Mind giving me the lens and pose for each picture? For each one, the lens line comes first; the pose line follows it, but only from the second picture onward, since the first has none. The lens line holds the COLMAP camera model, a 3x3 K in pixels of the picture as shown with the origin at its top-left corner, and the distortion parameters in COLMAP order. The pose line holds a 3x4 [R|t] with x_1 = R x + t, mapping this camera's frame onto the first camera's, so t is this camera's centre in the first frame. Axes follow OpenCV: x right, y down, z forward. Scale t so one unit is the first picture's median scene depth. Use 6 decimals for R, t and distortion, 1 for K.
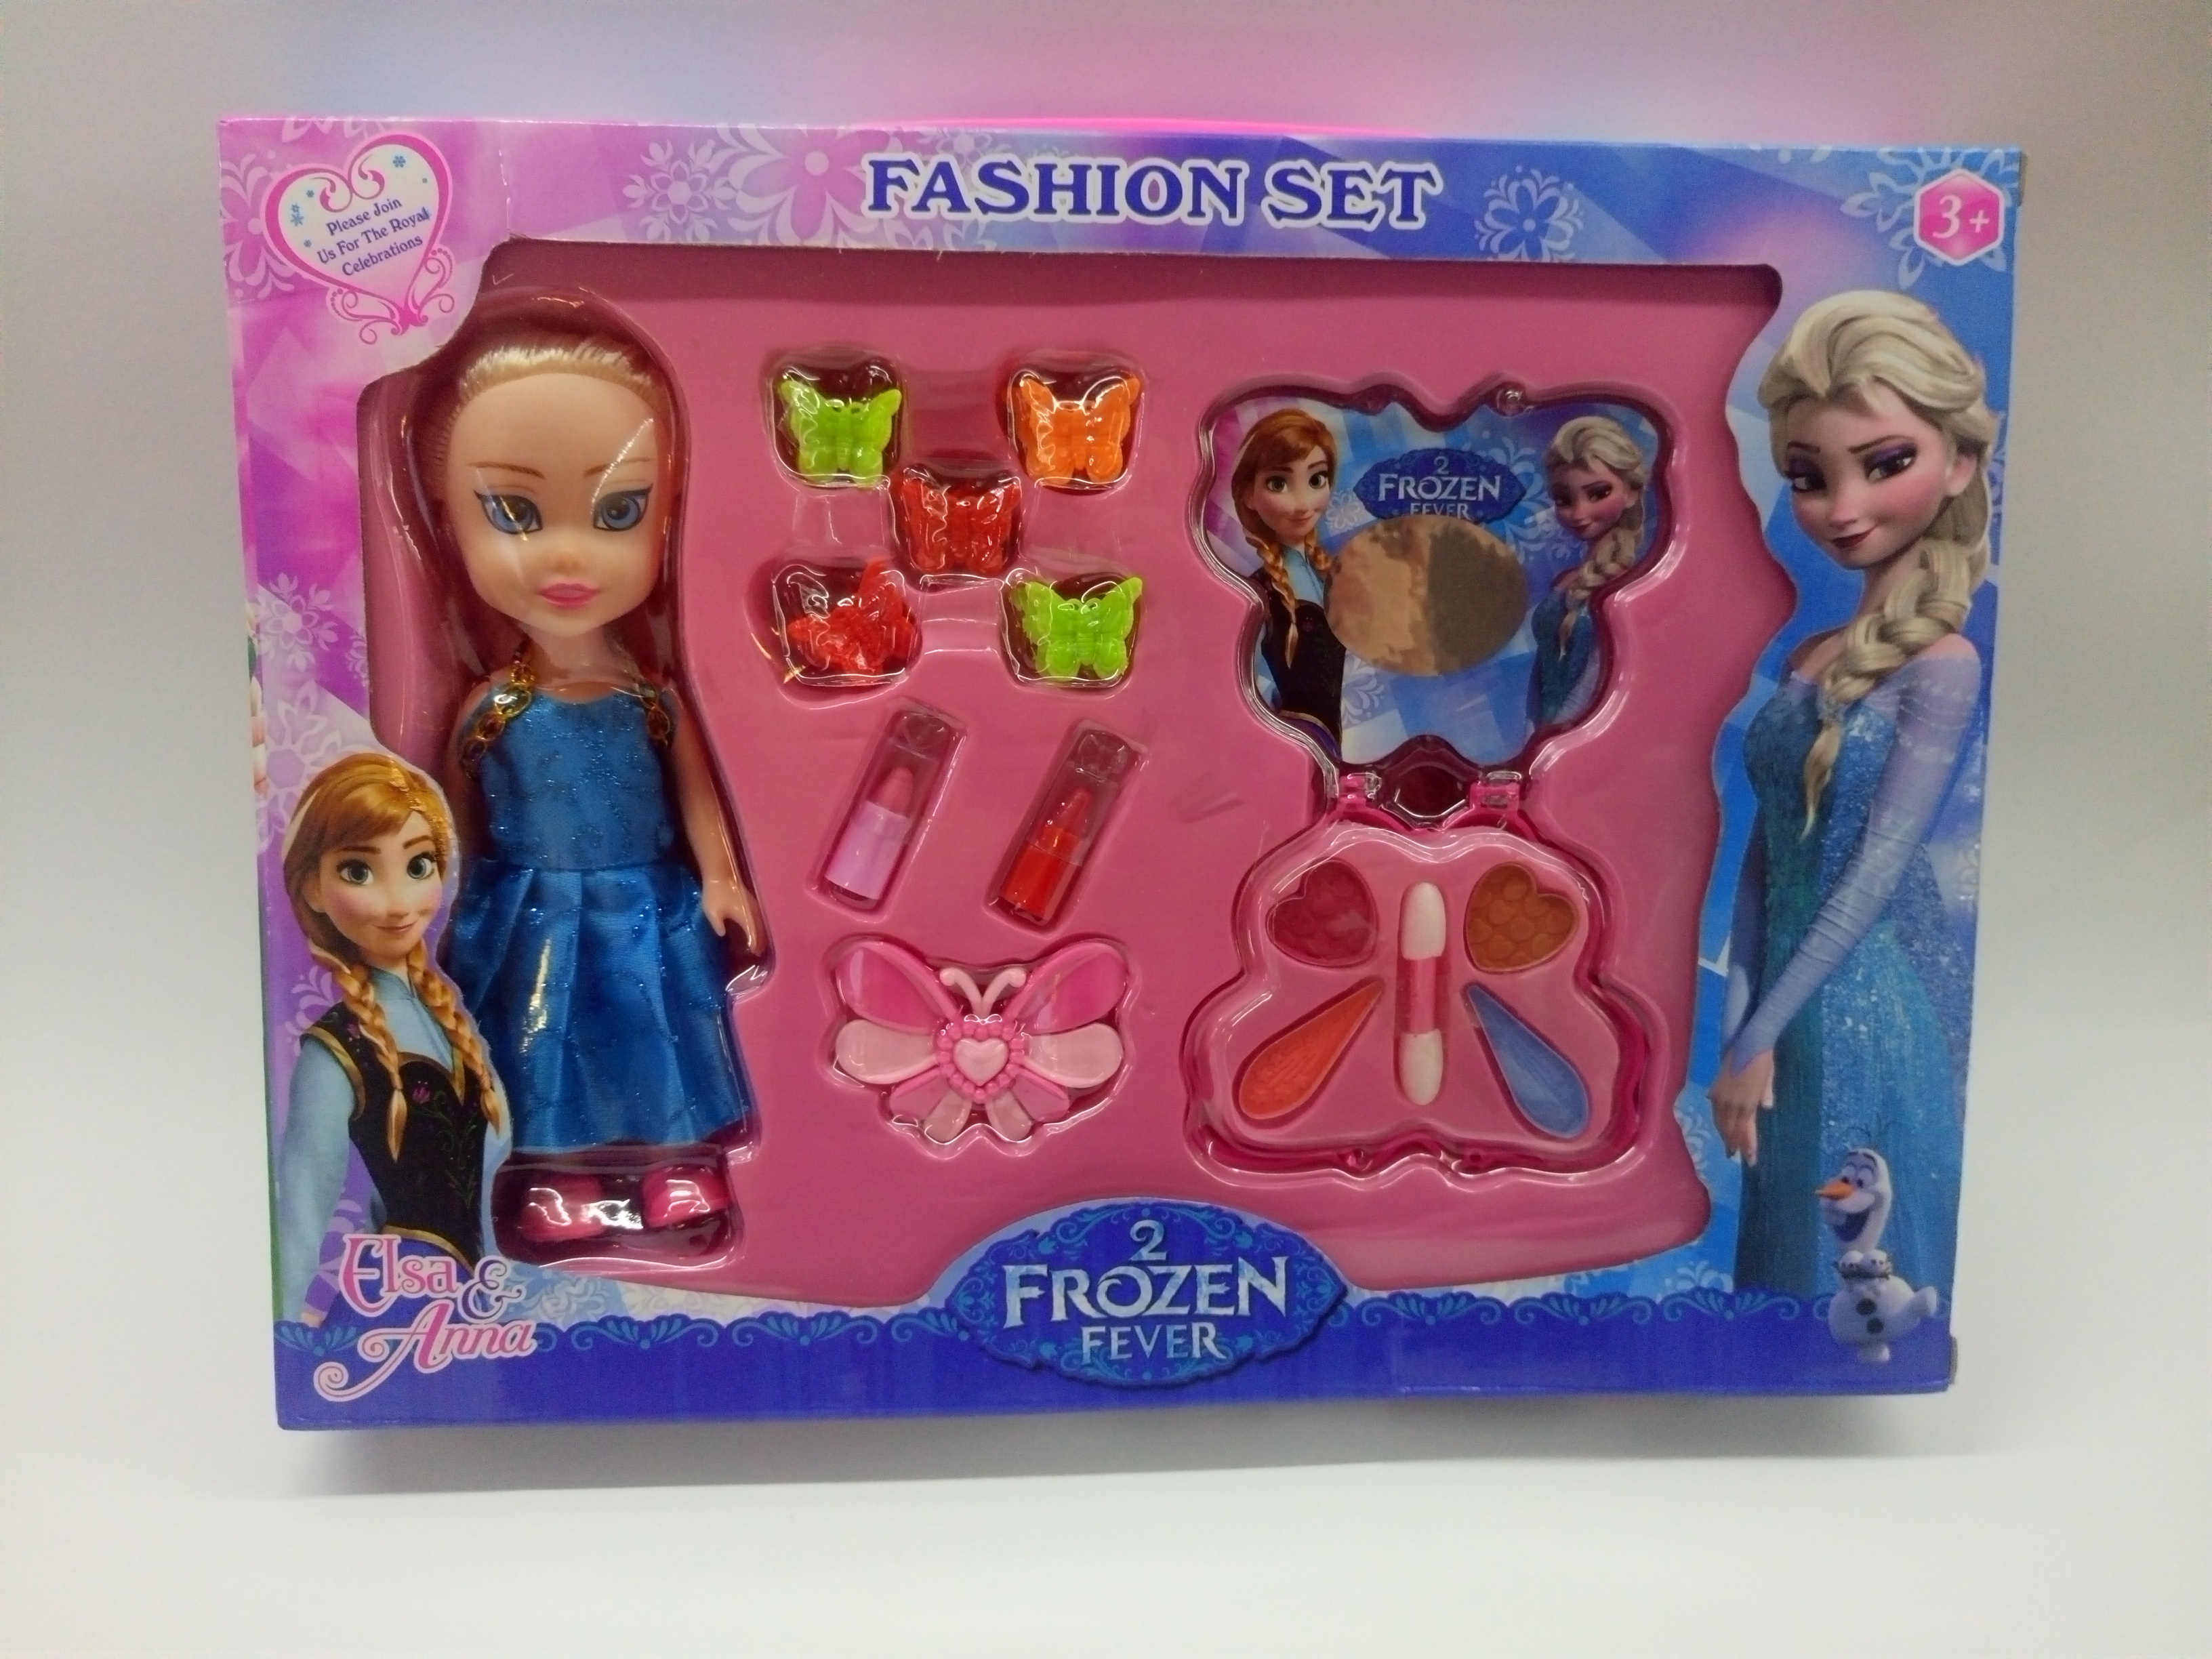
lens RADIAL K [[1612.1, 0, 1100.9], [0, 1612.1, 831.1], [0, 0, 1]] dist [-0.007750, -0.005673]
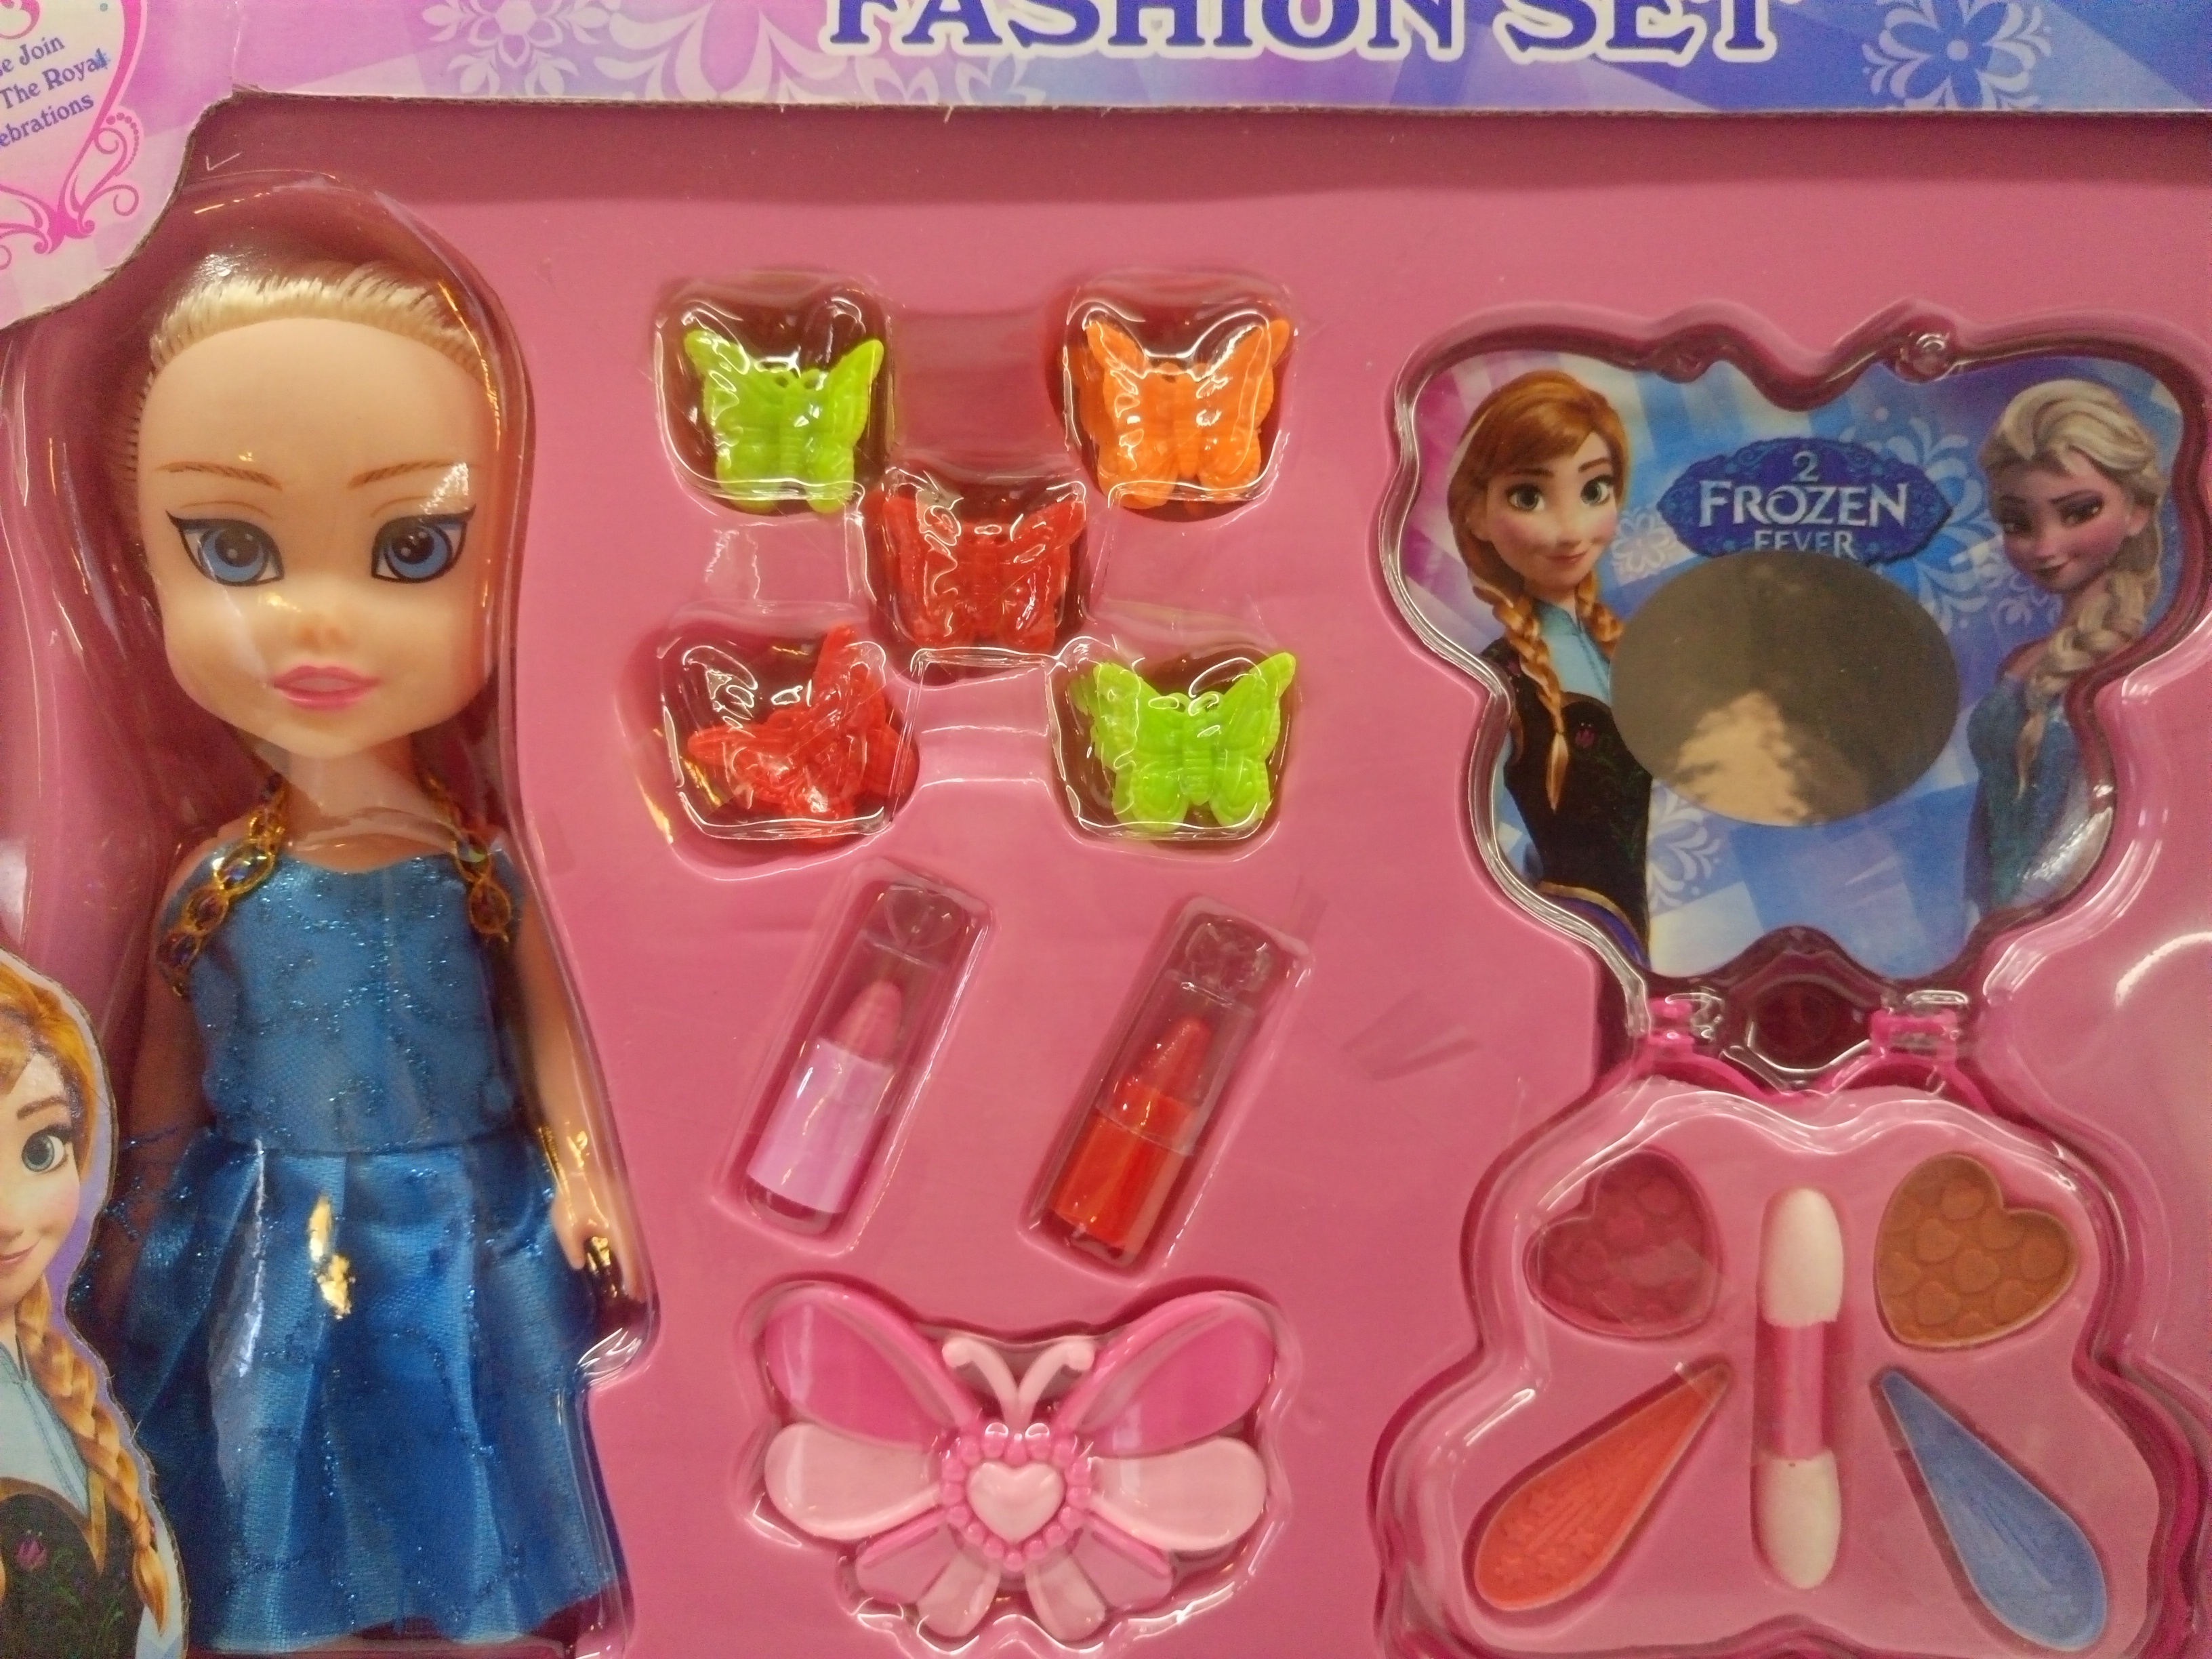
lens RADIAL K [[1612.1, 0, 1092.1], [0, 1612.1, 830.4], [0, 0, 1]] dist [-0.007750, -0.005673]
pose [[0.996769, -0.004820, -0.080175, -0.001279], [-0.005958, 0.991010, -0.133654, -0.016259], [0.080098, 0.133700, 0.987780, 0.427009]]
